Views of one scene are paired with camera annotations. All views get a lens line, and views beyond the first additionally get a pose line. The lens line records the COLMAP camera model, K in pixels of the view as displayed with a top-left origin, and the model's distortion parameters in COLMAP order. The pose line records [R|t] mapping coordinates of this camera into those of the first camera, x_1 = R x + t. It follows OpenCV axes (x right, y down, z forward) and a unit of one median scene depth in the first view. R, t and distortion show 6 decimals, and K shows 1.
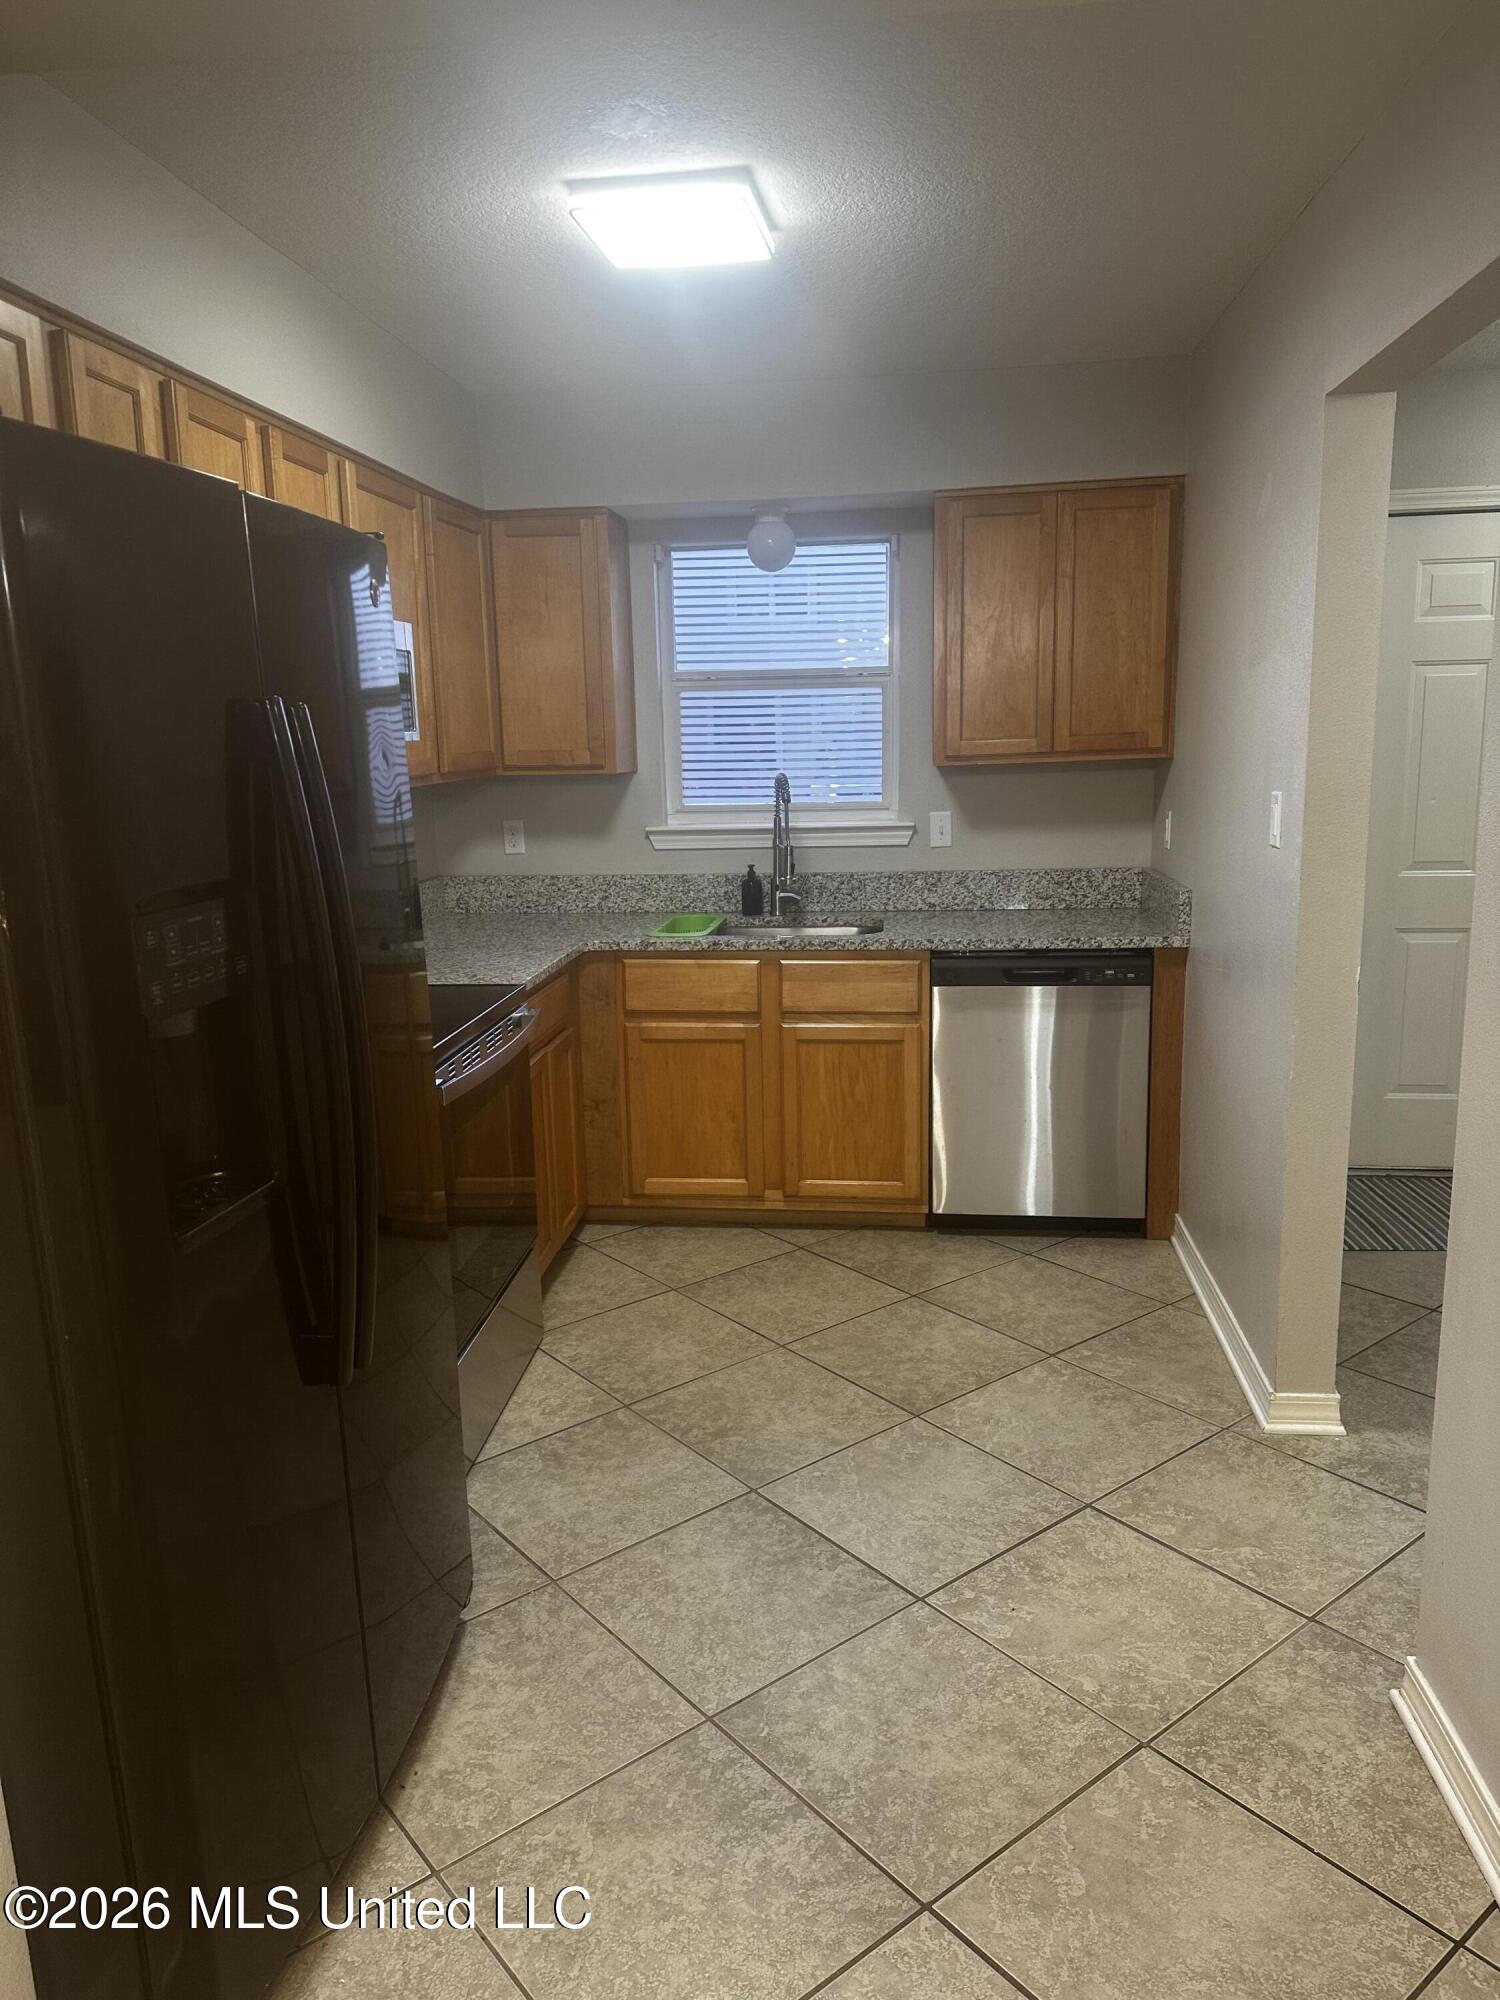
lens RADIAL K [[1432.3, 0, 750.0], [0, 1432.3, 1000.0], [0, 0, 1]] dist [0.089489, -0.135854]
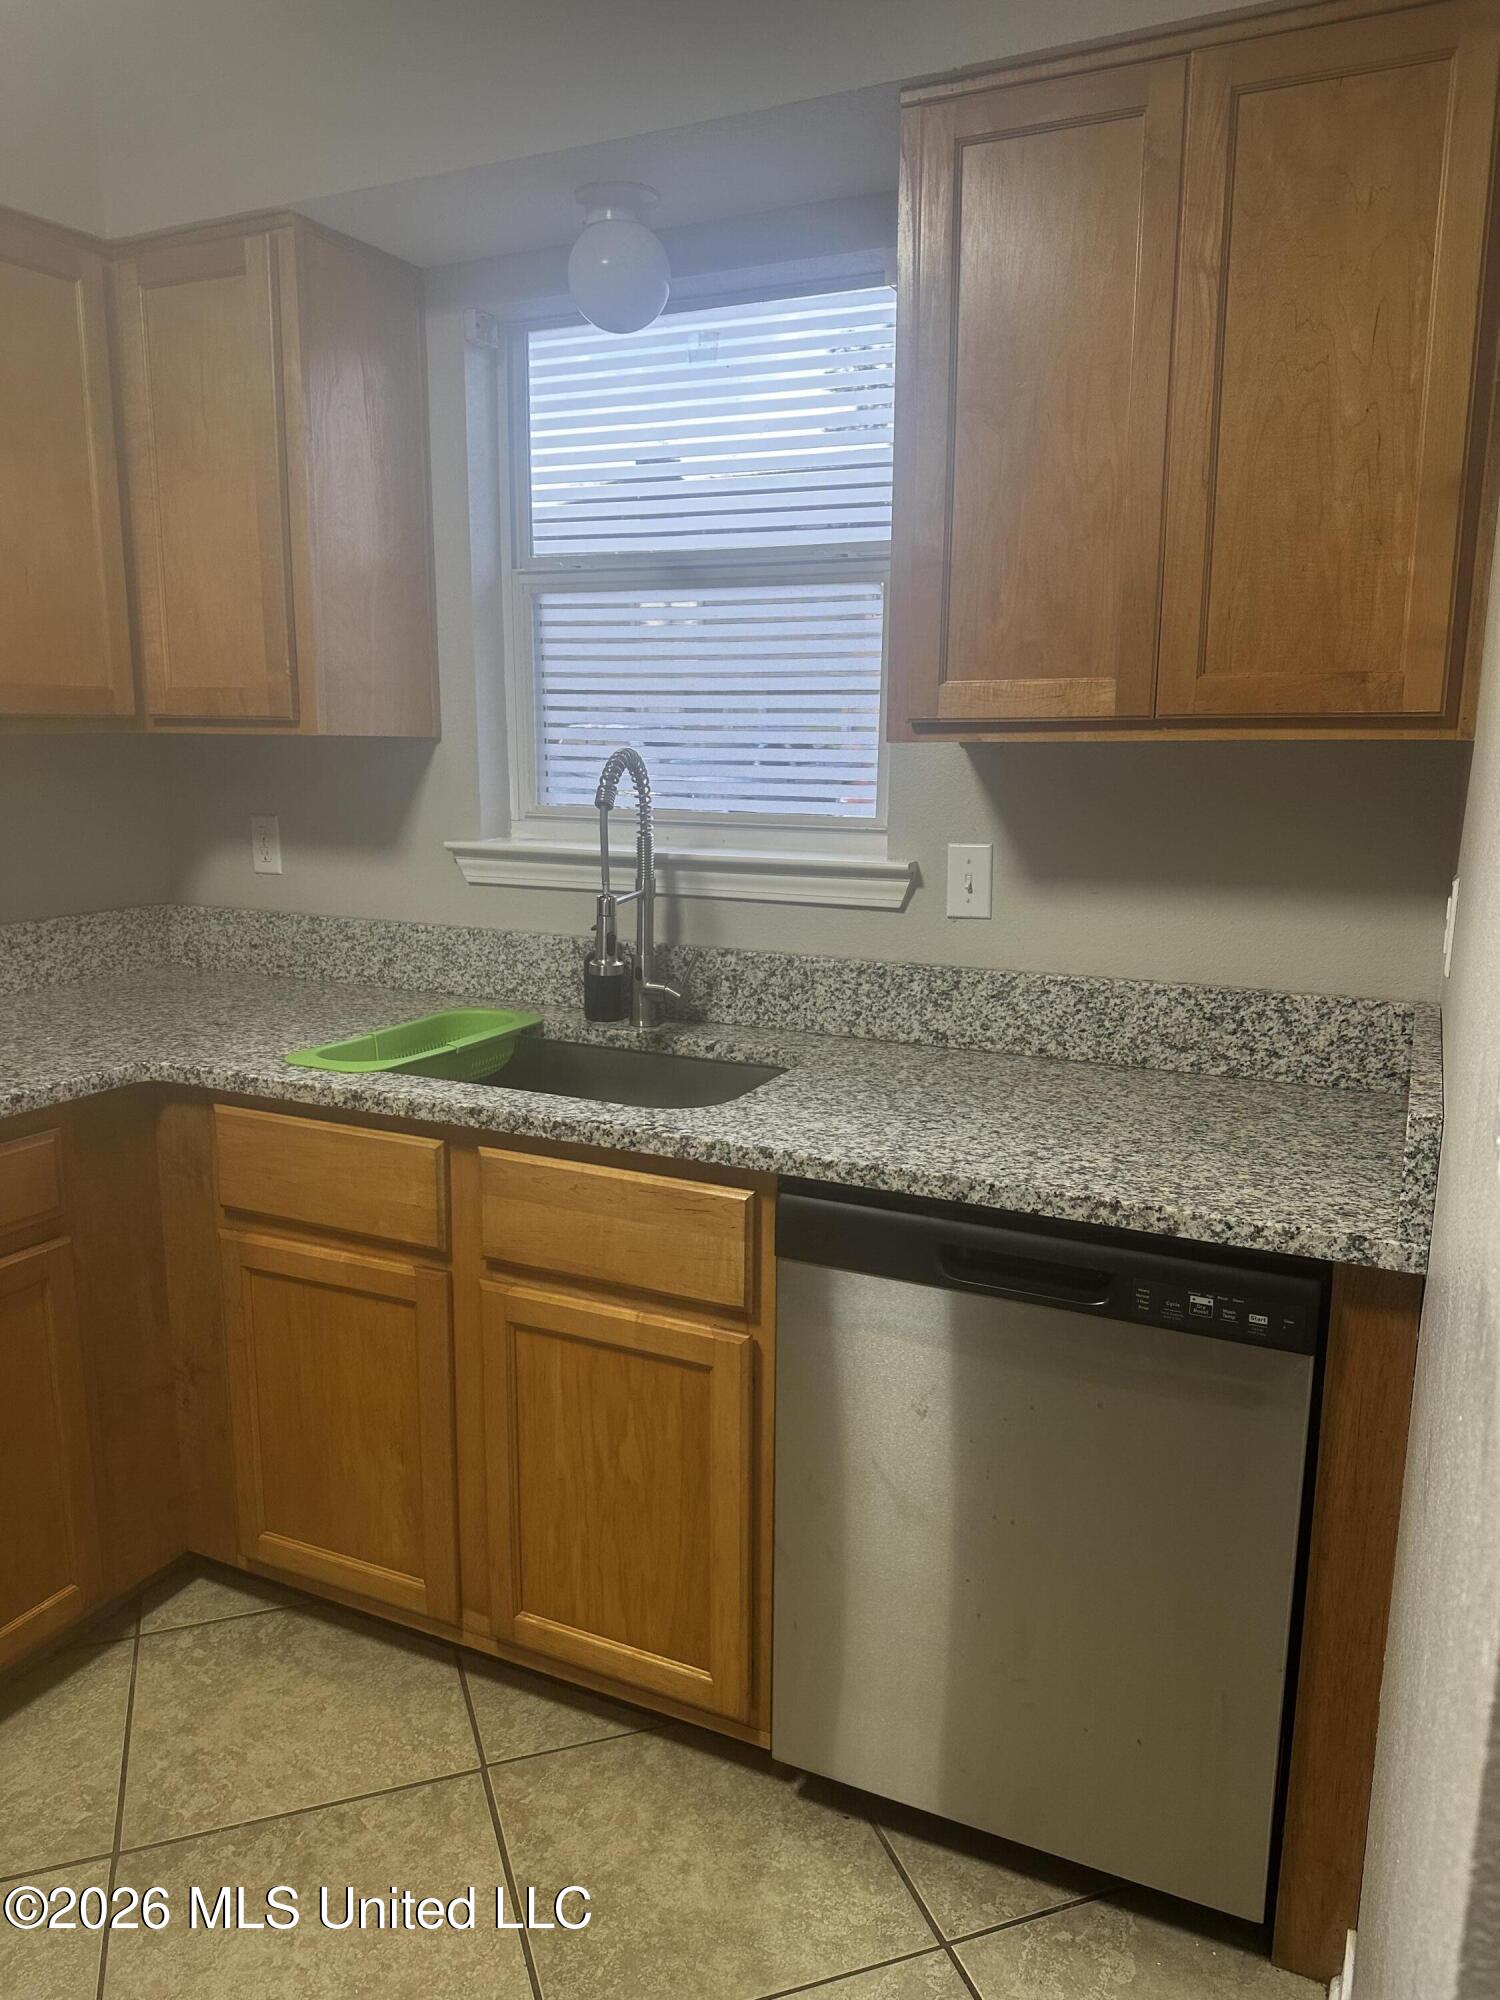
lens RADIAL K [[1432.3, 0, 750.0], [0, 1432.3, 1000.0], [0, 0, 1]] dist [0.089489, -0.135854]
pose [[0.943118, 0.091130, -0.319723, 0.238515], [-0.089877, 0.995777, 0.018705, -0.088567], [0.320078, 0.011095, 0.947326, 0.568838]]
